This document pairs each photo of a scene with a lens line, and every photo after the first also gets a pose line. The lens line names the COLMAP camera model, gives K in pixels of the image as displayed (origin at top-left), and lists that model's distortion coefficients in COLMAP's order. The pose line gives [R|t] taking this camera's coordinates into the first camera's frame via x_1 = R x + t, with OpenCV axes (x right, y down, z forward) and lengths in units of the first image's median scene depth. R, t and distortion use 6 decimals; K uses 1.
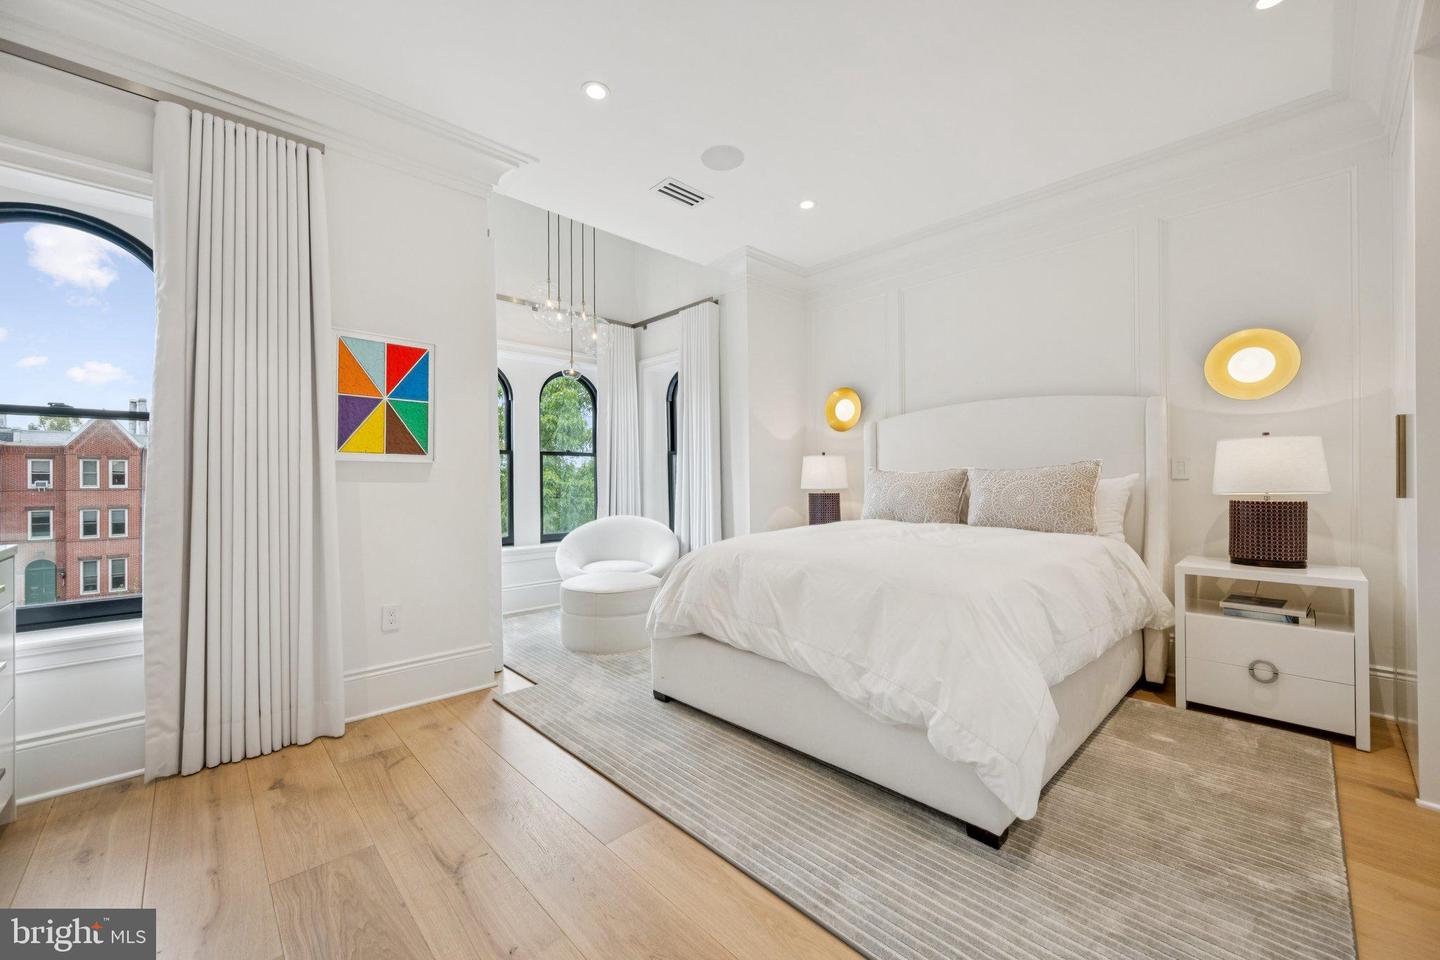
lens RADIAL K [[566.2, 0, 734.7], [0, 566.2, 481.4], [0, 0, 1]] dist [-0.001927, -0.000105]
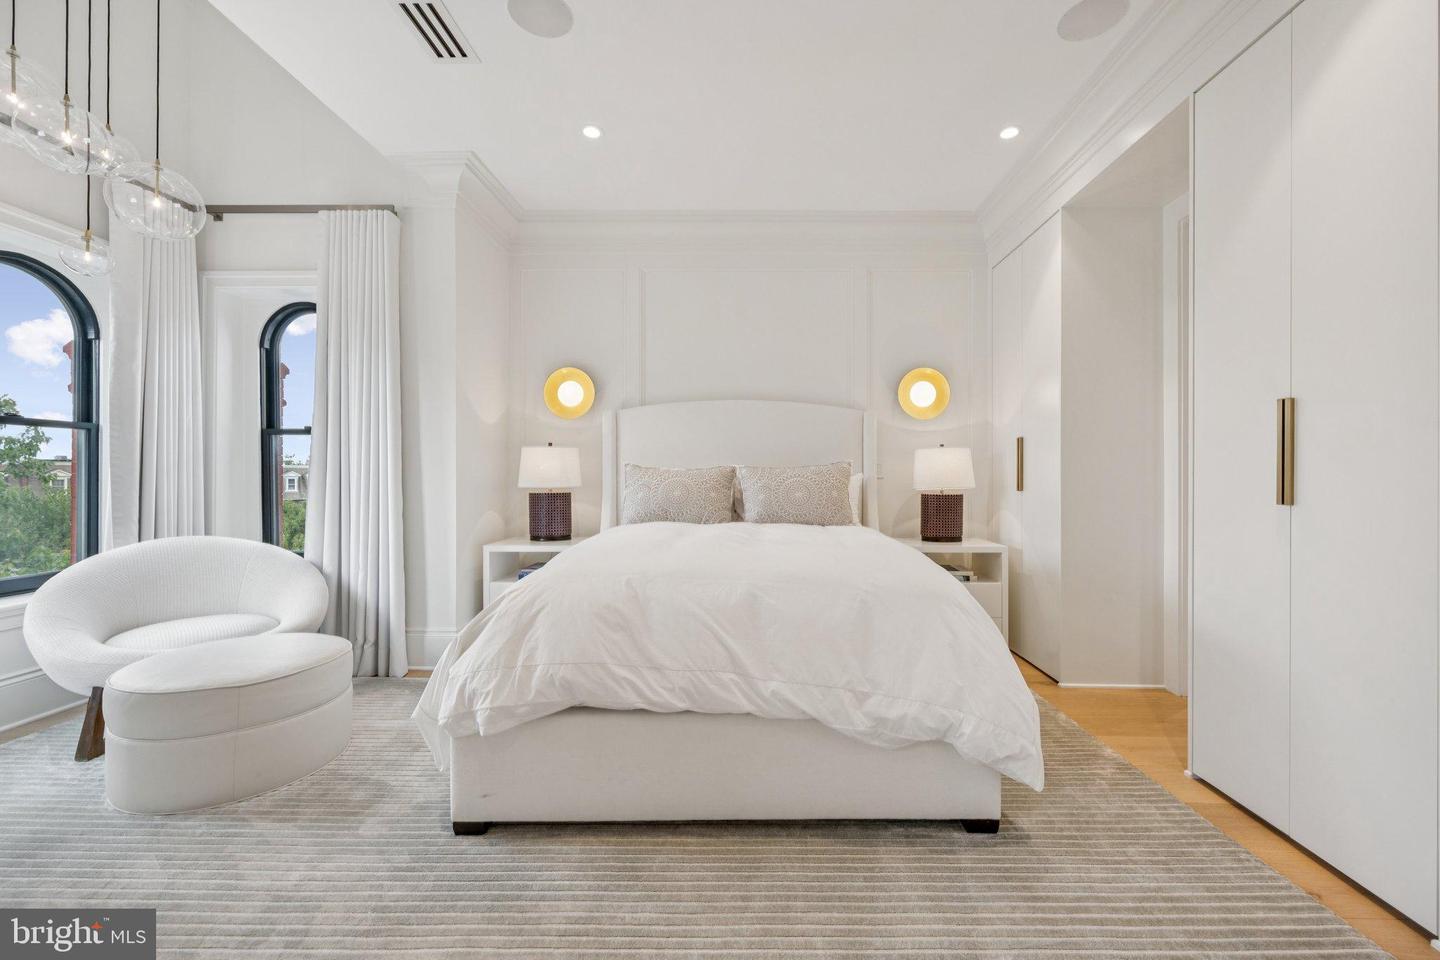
lens RADIAL K [[566.2, 0, 722.3], [0, 566.2, 478.2], [0, 0, 1]] dist [-0.001927, -0.000105]
pose [[0.700543, 0.005748, 0.713587, -0.386759], [-0.003794, 0.999983, -0.004331, 0.003700], [-0.713600, 0.000327, 0.700553, 0.386363]]
